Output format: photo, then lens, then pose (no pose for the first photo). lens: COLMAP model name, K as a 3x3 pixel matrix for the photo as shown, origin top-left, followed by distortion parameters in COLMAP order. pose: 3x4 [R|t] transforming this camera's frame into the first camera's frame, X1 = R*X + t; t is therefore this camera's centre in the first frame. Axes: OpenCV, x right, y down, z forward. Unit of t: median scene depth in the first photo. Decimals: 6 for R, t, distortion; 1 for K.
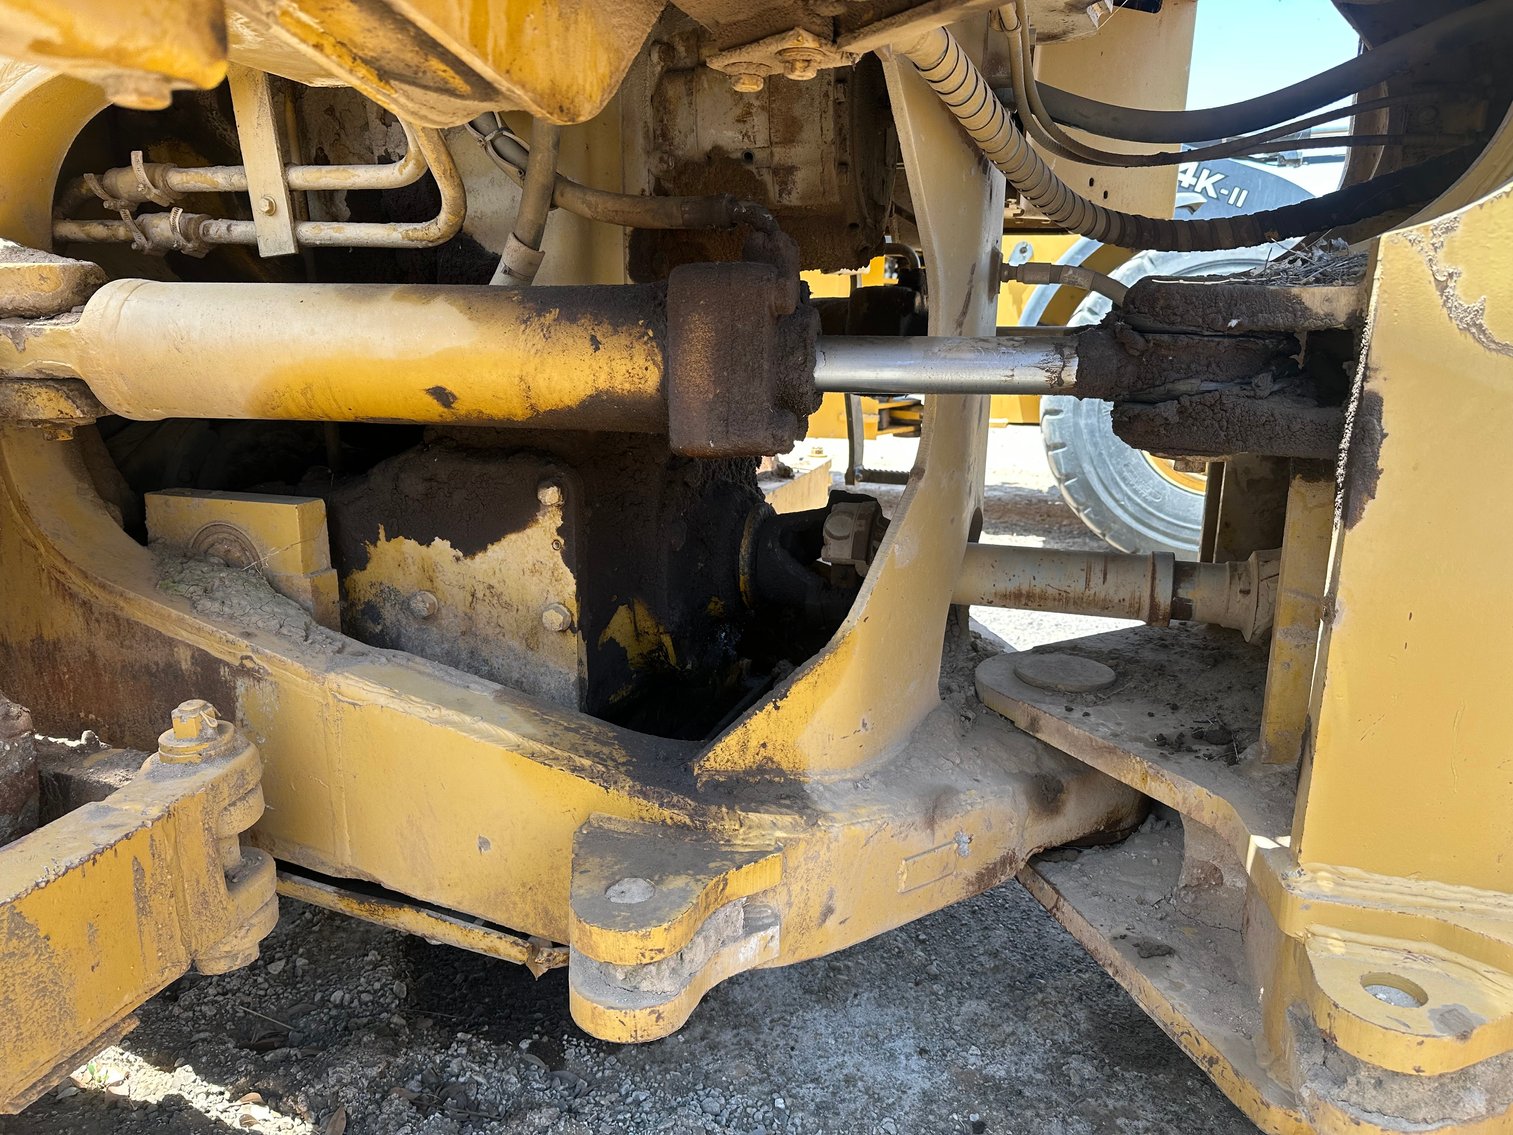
lens RADIAL K [[1056.6, 0, 759.7], [0, 1056.6, 575.7], [0, 0, 1]] dist [0.057179, -0.075193]
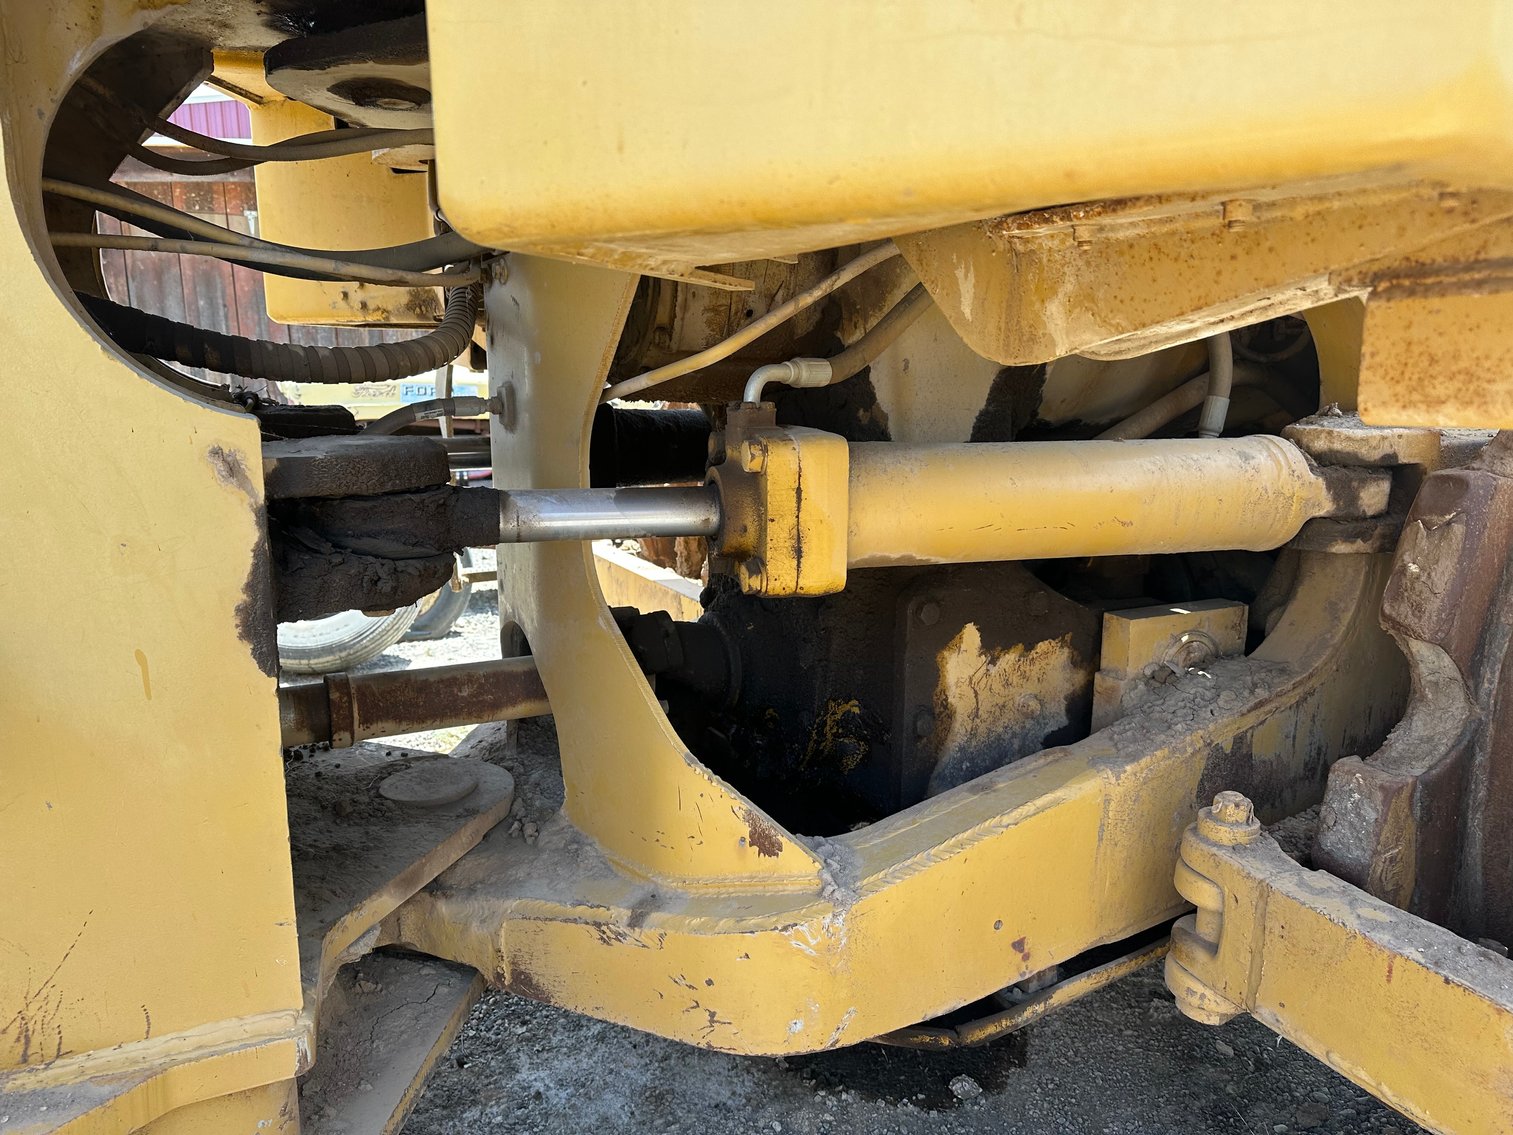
lens RADIAL K [[1056.6, 0, 759.7], [0, 1056.6, 575.7], [0, 0, 1]] dist [0.057179, -0.075193]
pose [[-0.713907, 0.120237, -0.689841, 0.704186], [-0.178814, 0.921183, 0.345612, -0.484404], [0.677025, 0.370088, -0.636139, 1.700429]]
